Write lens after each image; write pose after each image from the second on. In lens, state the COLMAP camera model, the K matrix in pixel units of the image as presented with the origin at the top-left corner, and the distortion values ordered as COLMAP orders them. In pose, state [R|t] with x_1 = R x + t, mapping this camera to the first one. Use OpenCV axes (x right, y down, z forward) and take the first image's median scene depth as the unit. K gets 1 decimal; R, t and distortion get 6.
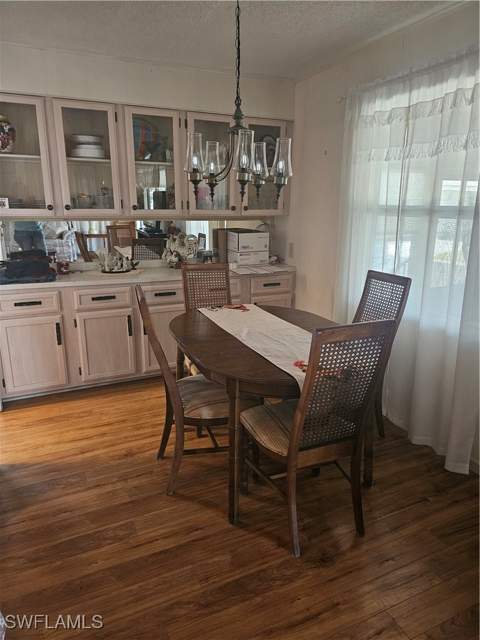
lens RADIAL K [[415.9, 0, 240.0], [0, 415.9, 320.0], [0, 0, 1]] dist [0.068438, -0.044504]
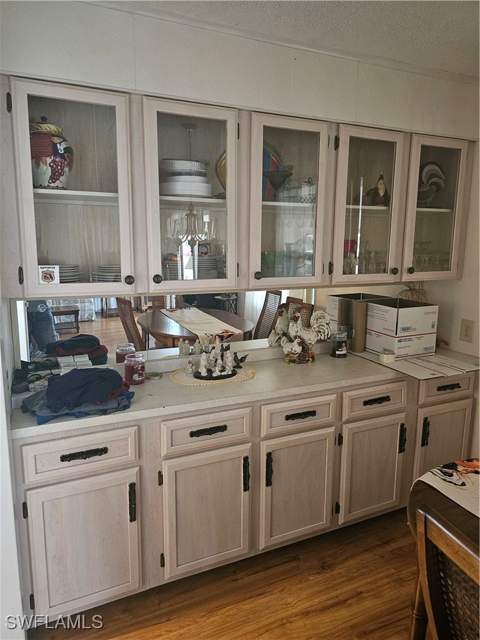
lens RADIAL K [[415.9, 0, 240.0], [0, 415.9, 320.0], [0, 0, 1]] dist [0.068438, -0.044504]
pose [[0.999995, -0.001192, 0.002784, -0.287974], [0.001440, 0.995850, -0.090998, -0.153736], [-0.002664, 0.091002, 0.995847, 0.420003]]
